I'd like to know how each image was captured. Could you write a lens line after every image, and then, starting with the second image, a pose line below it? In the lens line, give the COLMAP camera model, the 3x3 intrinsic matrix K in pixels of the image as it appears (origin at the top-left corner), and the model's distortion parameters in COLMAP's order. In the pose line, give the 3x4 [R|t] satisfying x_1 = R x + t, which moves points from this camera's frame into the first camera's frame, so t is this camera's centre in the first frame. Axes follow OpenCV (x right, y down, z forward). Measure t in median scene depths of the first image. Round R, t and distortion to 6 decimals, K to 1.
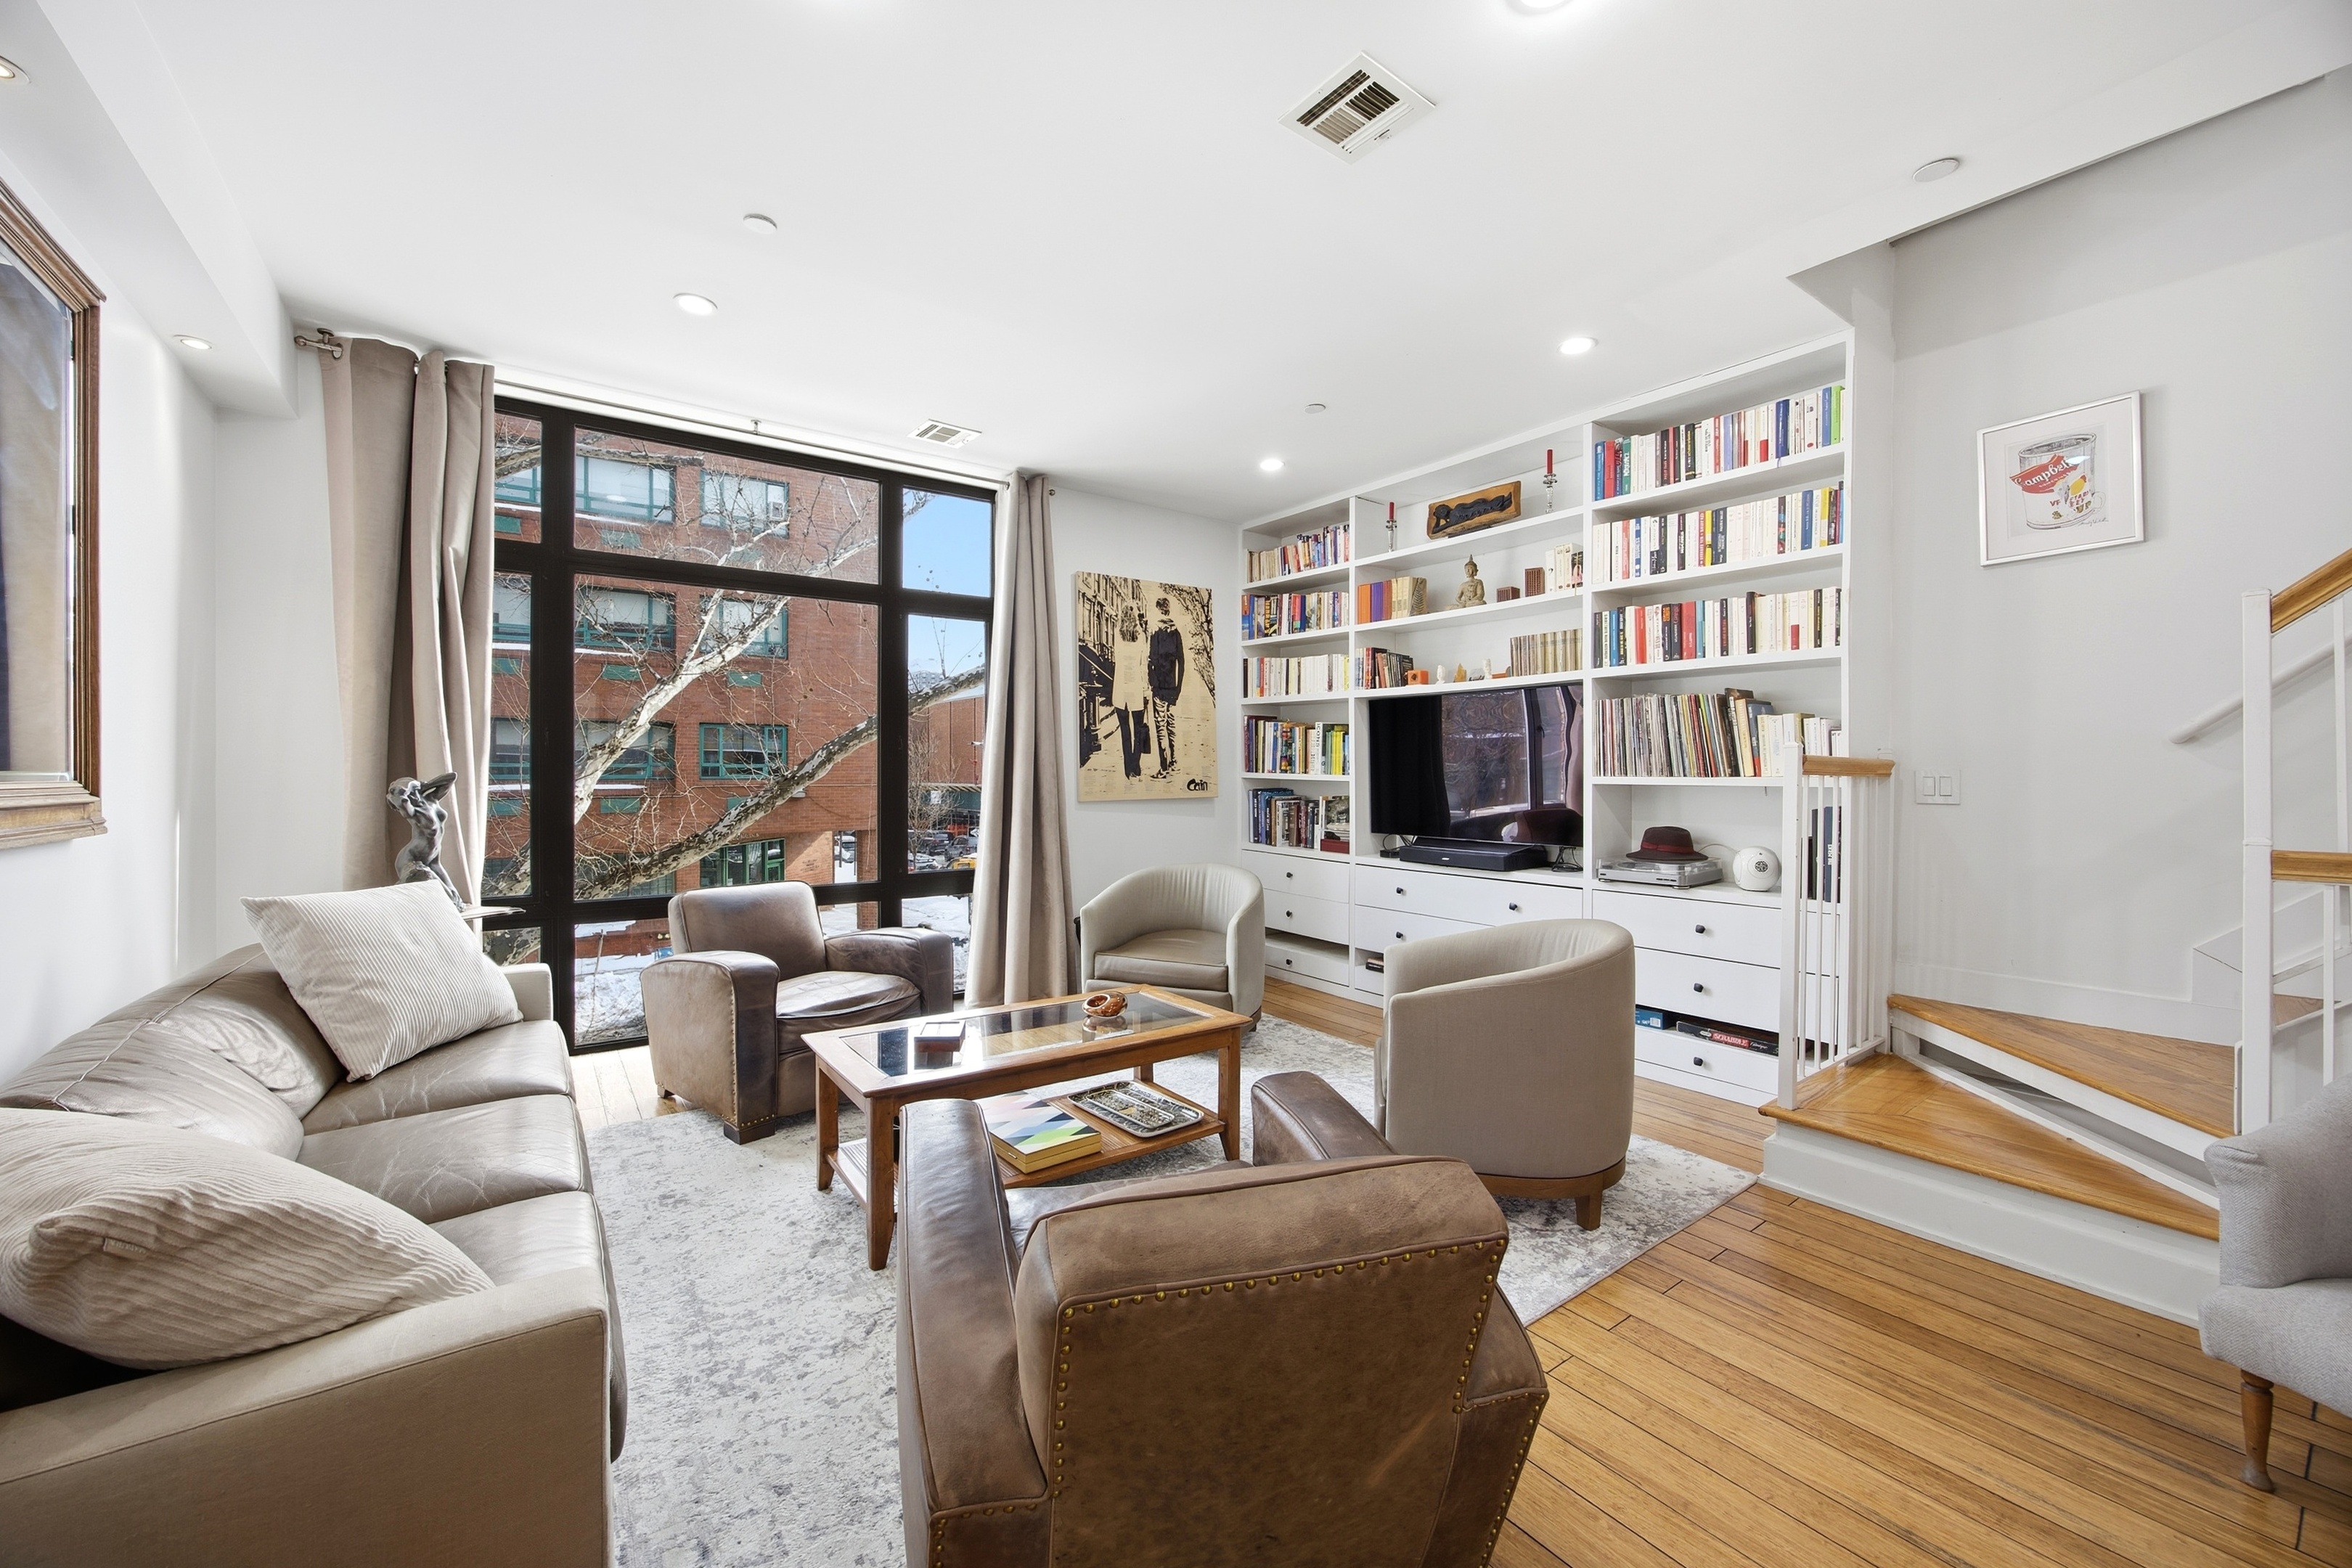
lens RADIAL K [[914.6, 0, 1173.1], [0, 914.6, 774.6], [0, 0, 1]] dist [-0.017039, 0.000204]
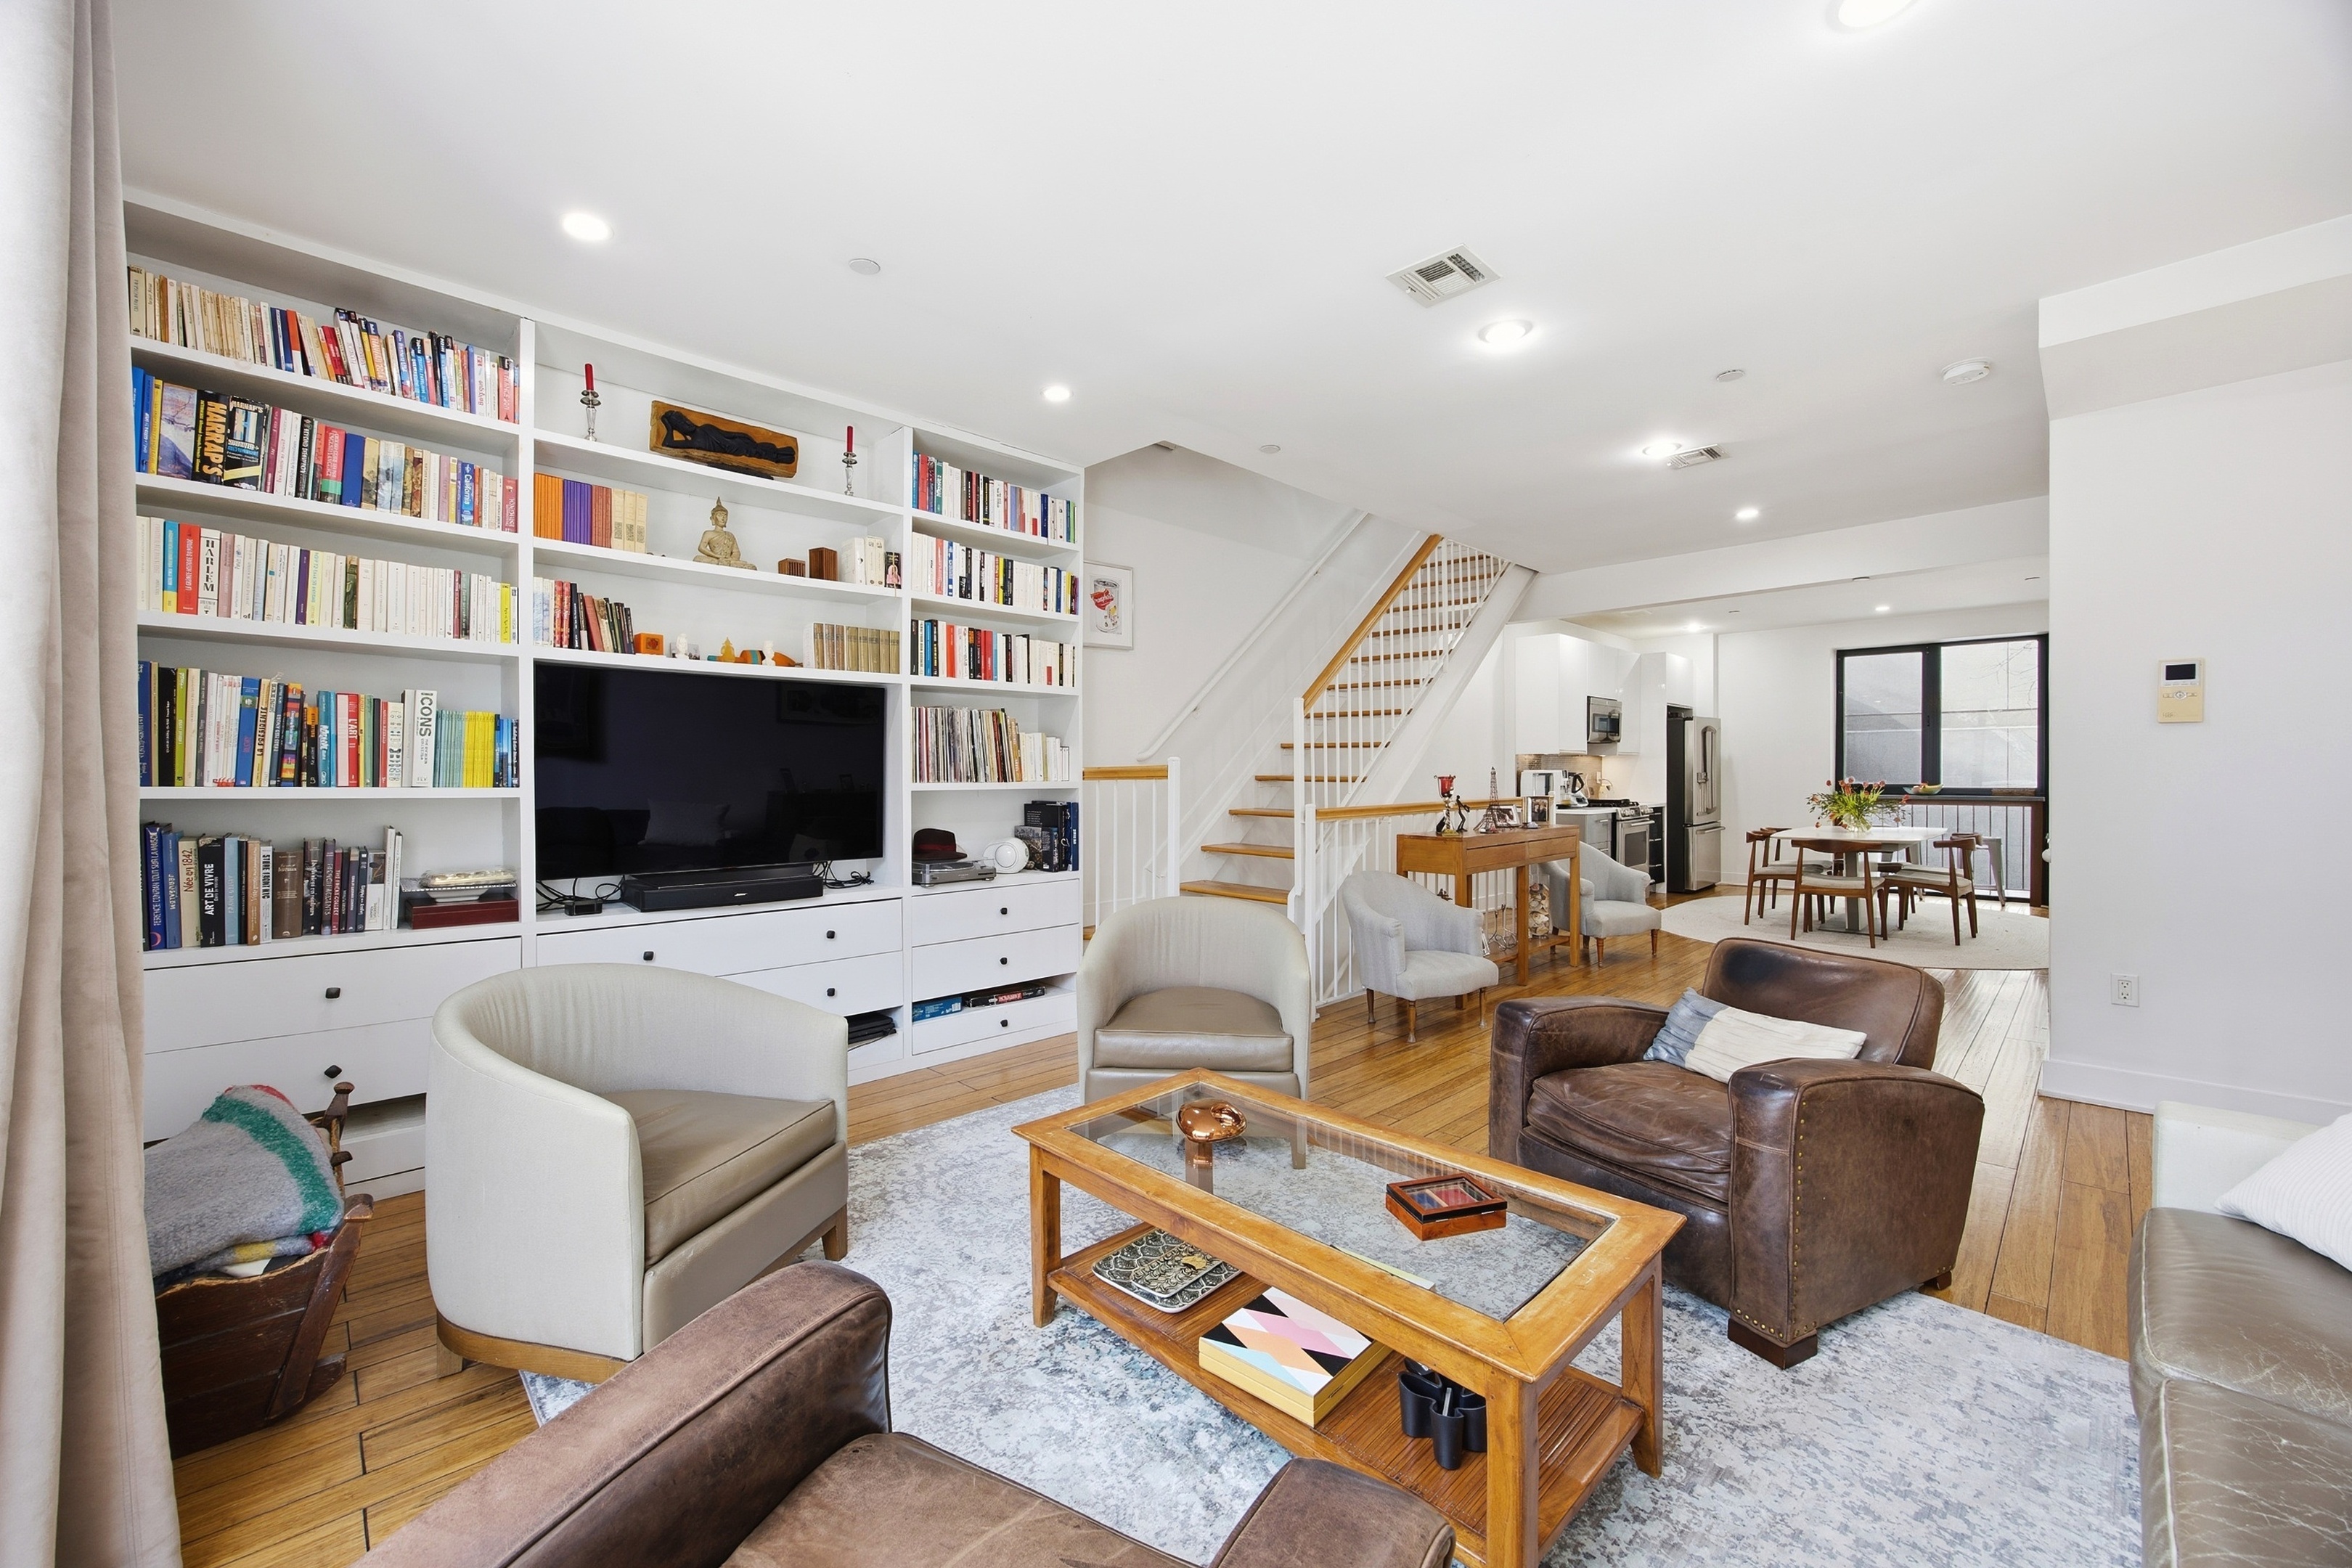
lens RADIAL K [[914.6, 0, 1173.1], [0, 914.6, 774.6], [0, 0, 1]] dist [-0.017039, 0.000204]
pose [[-0.135051, -0.000413, 0.990839, -0.452719], [0.009178, 0.999956, 0.001668, -0.004768], [-0.990796, 0.009319, -0.135041, 0.678991]]
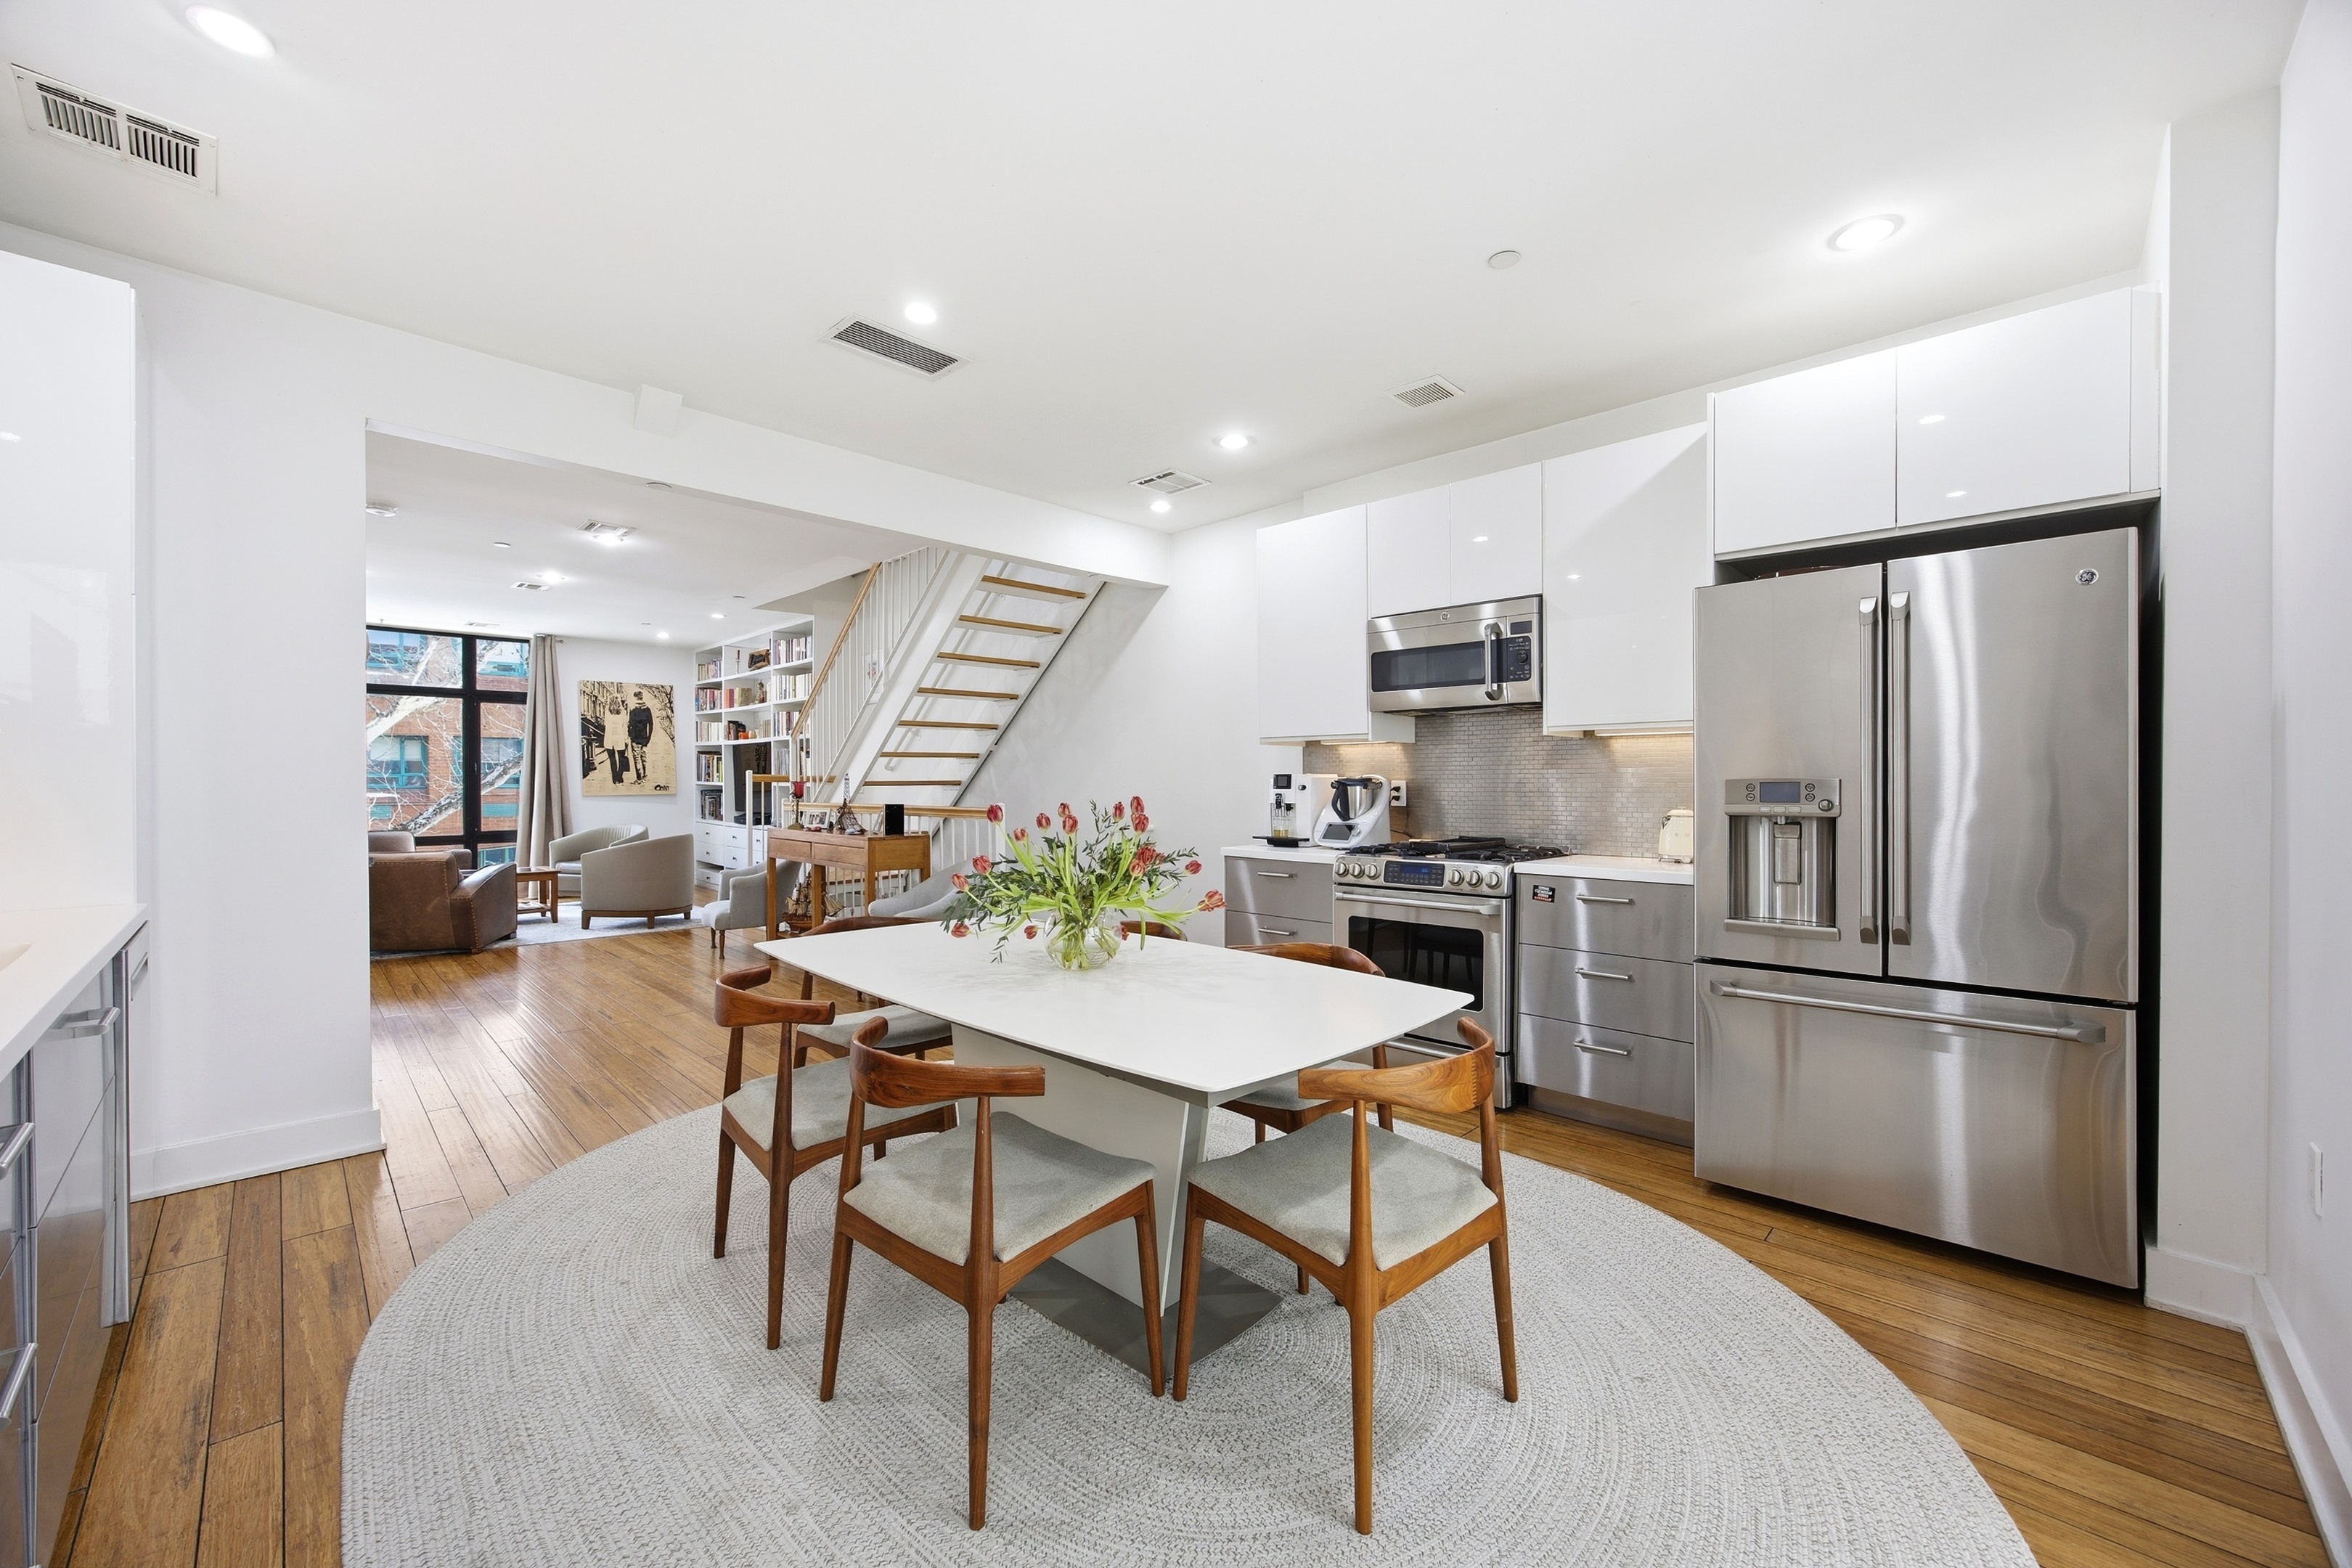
lens RADIAL K [[934.1, 0, 1171.7], [0, 934.1, 796.7], [0, 0, 1]] dist [0.000830, 0.000076]
pose [[0.989906, -0.004028, 0.141665, 0.910752], [0.002275, 0.999919, 0.012535, 0.008908], [-0.141704, -0.012086, 0.989835, -1.239190]]
